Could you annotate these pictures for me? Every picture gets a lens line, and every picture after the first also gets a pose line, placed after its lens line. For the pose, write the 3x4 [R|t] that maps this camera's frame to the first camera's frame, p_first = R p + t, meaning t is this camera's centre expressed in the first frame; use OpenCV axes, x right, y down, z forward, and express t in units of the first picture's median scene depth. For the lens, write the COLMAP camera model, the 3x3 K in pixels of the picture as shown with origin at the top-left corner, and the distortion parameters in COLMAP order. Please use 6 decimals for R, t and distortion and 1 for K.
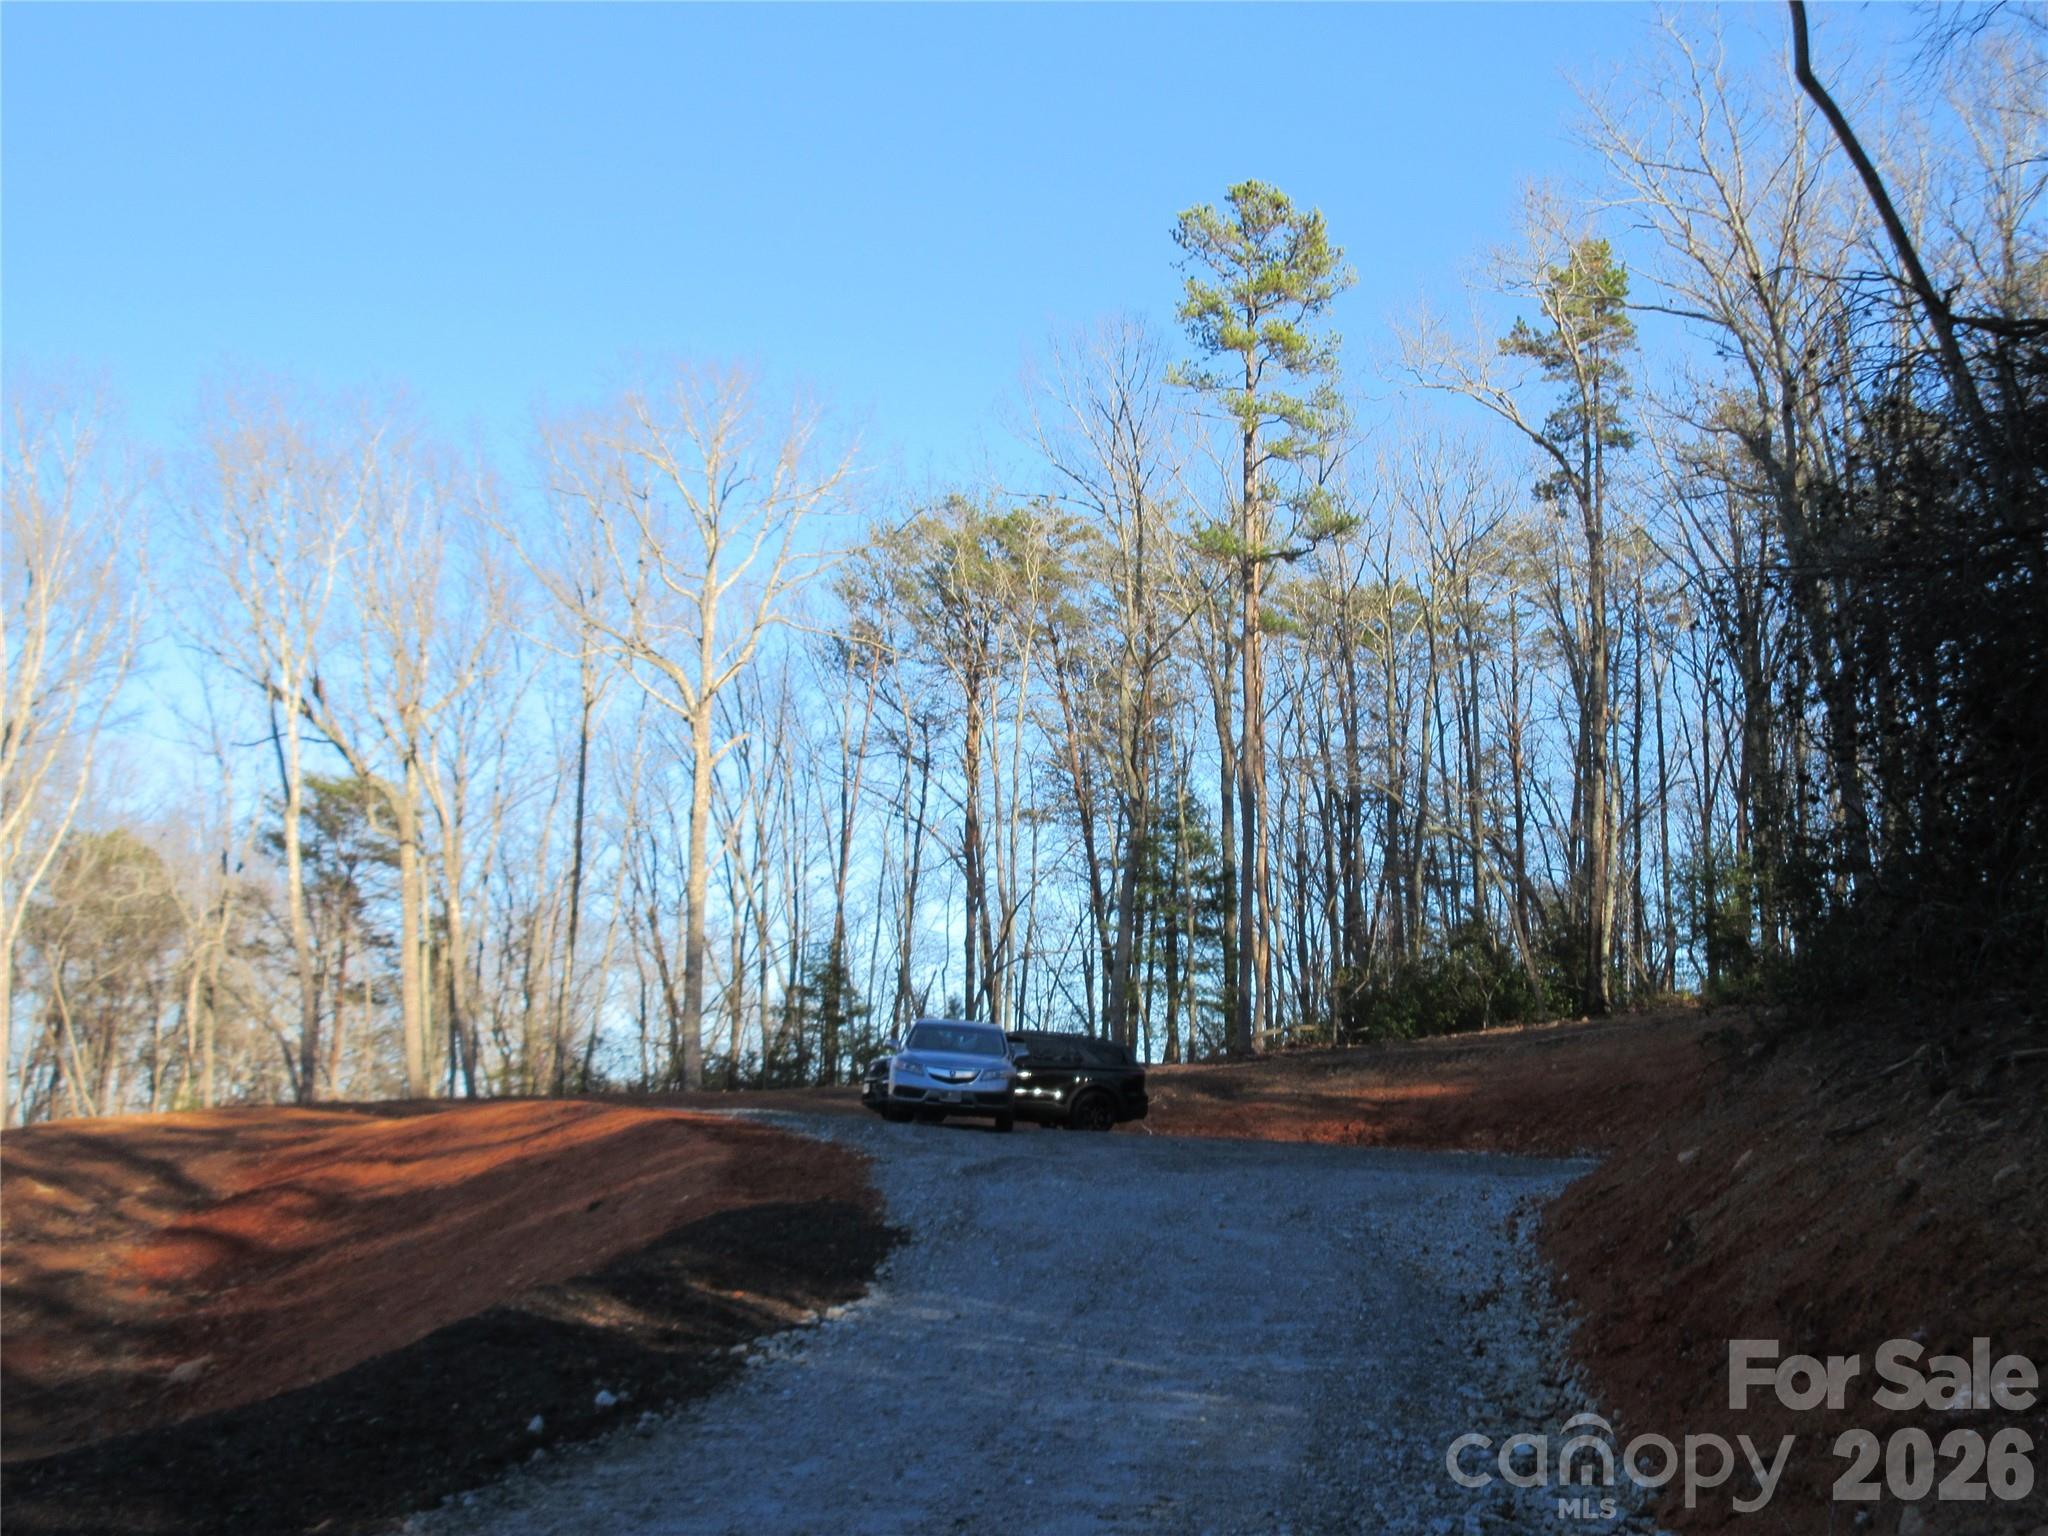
lens RADIAL K [[2577.0, 0, 1009.0], [0, 2577.0, 771.7], [0, 0, 1]] dist [0.010038, 0.023730]
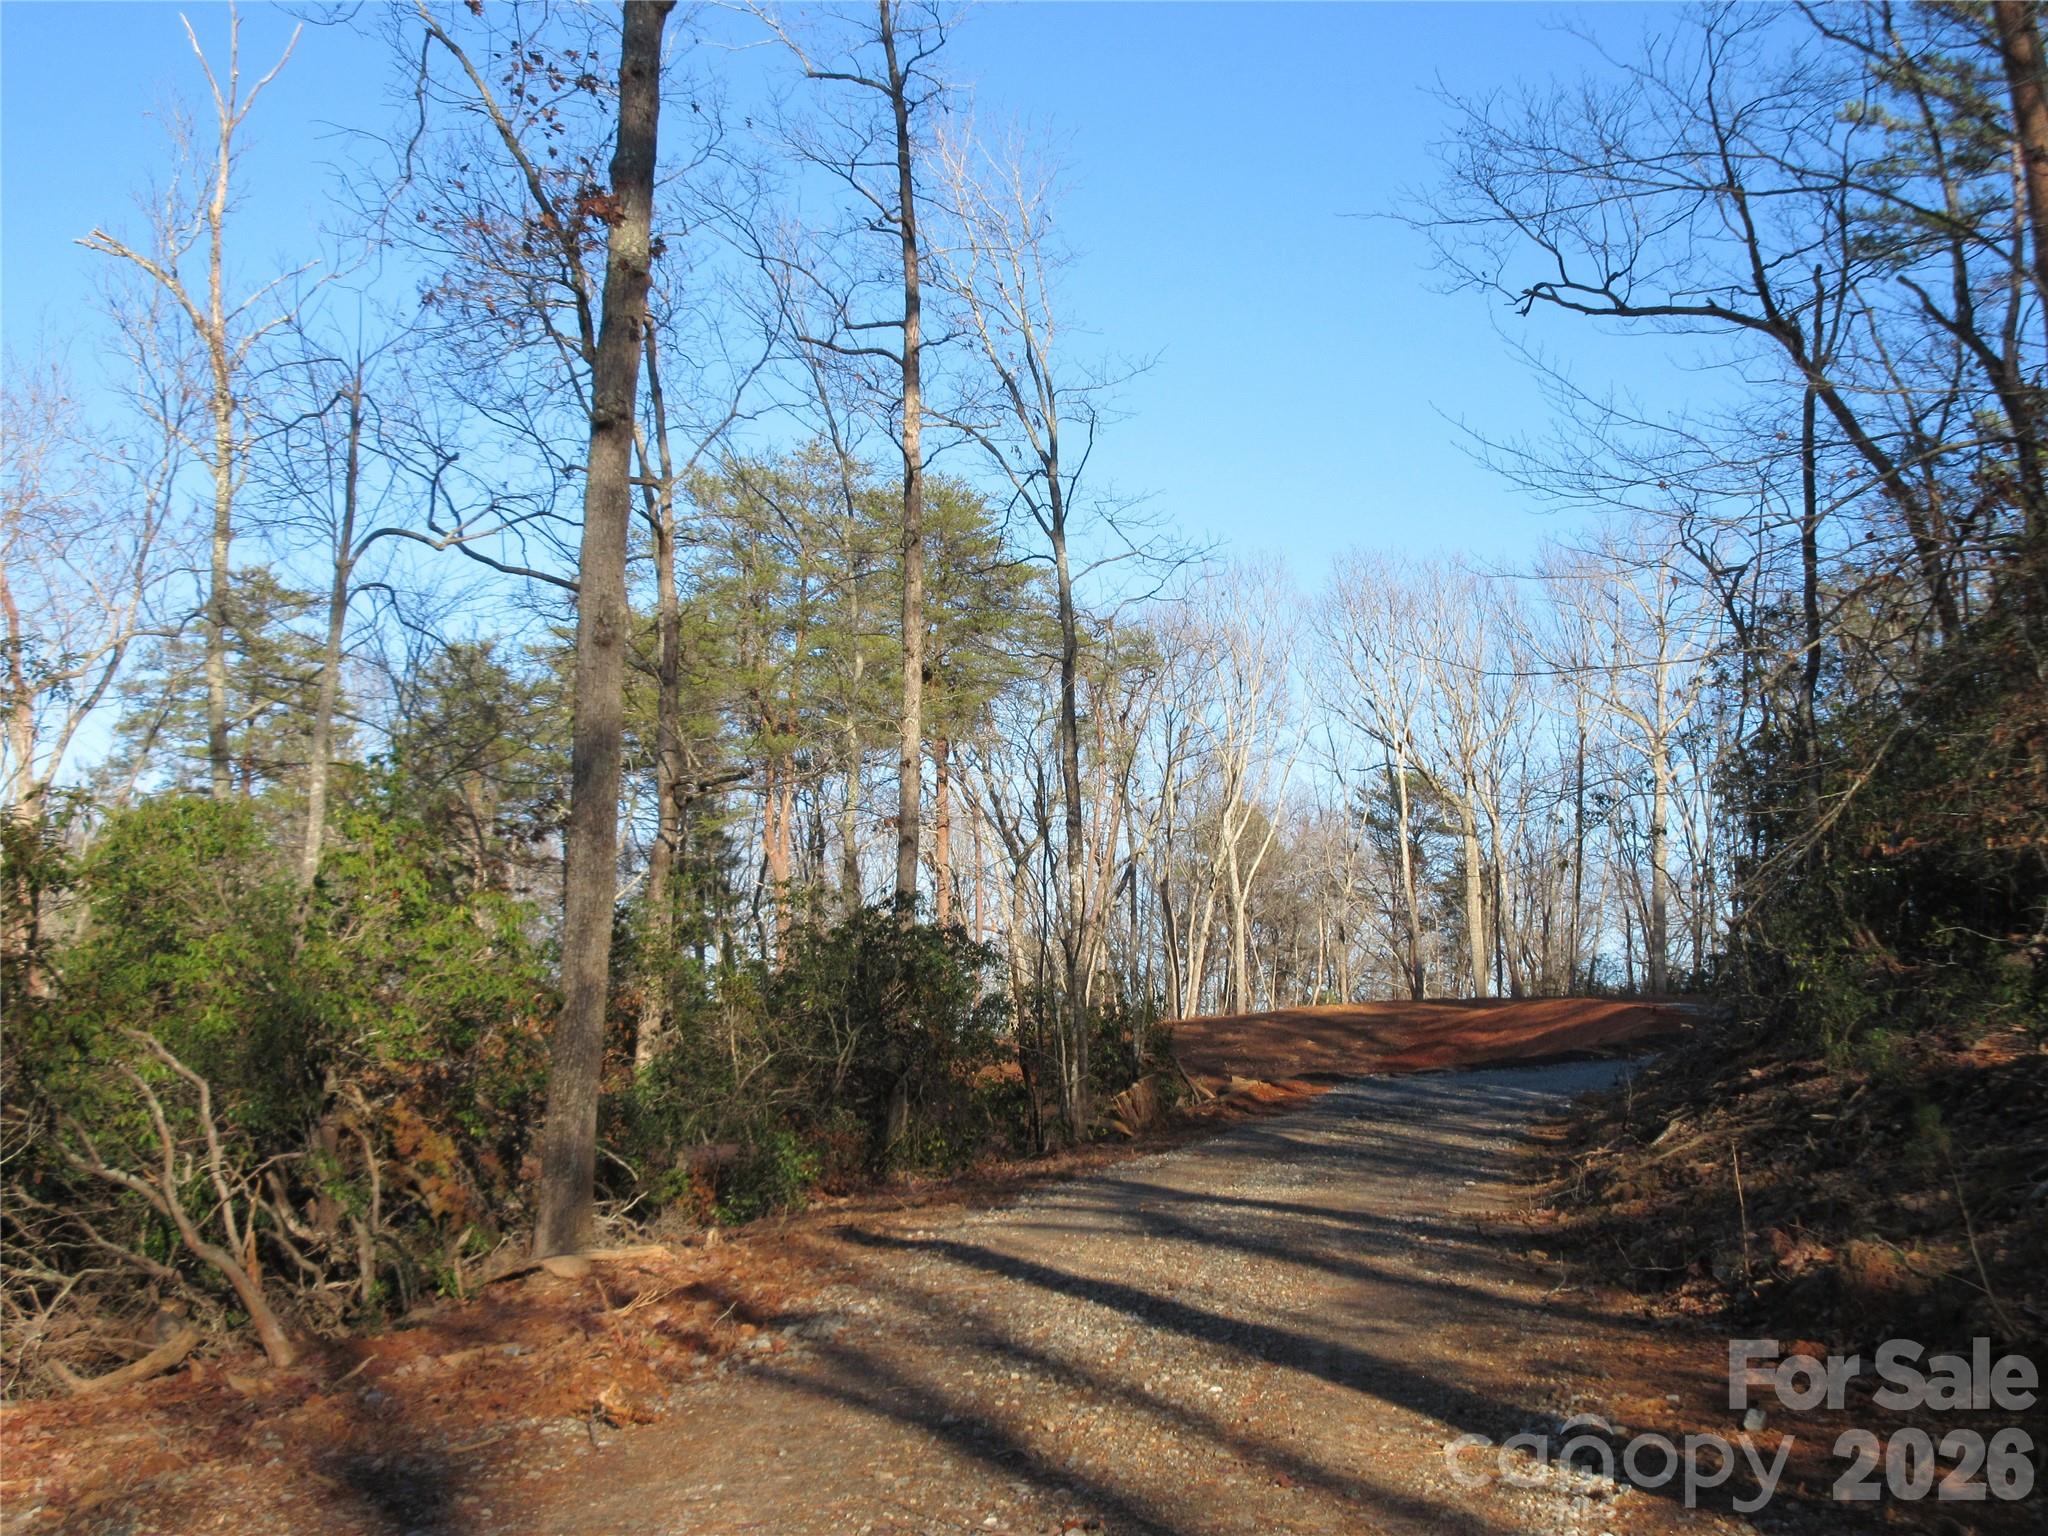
lens RADIAL K [[2577.0, 0, 1009.0], [0, 2577.0, 771.7], [0, 0, 1]] dist [0.010038, 0.023730]
pose [[0.928646, -0.026256, -0.370037, 0.075738], [0.040170, 0.998744, 0.029945, -0.060295], [0.368786, -0.042673, 0.928534, -0.482810]]
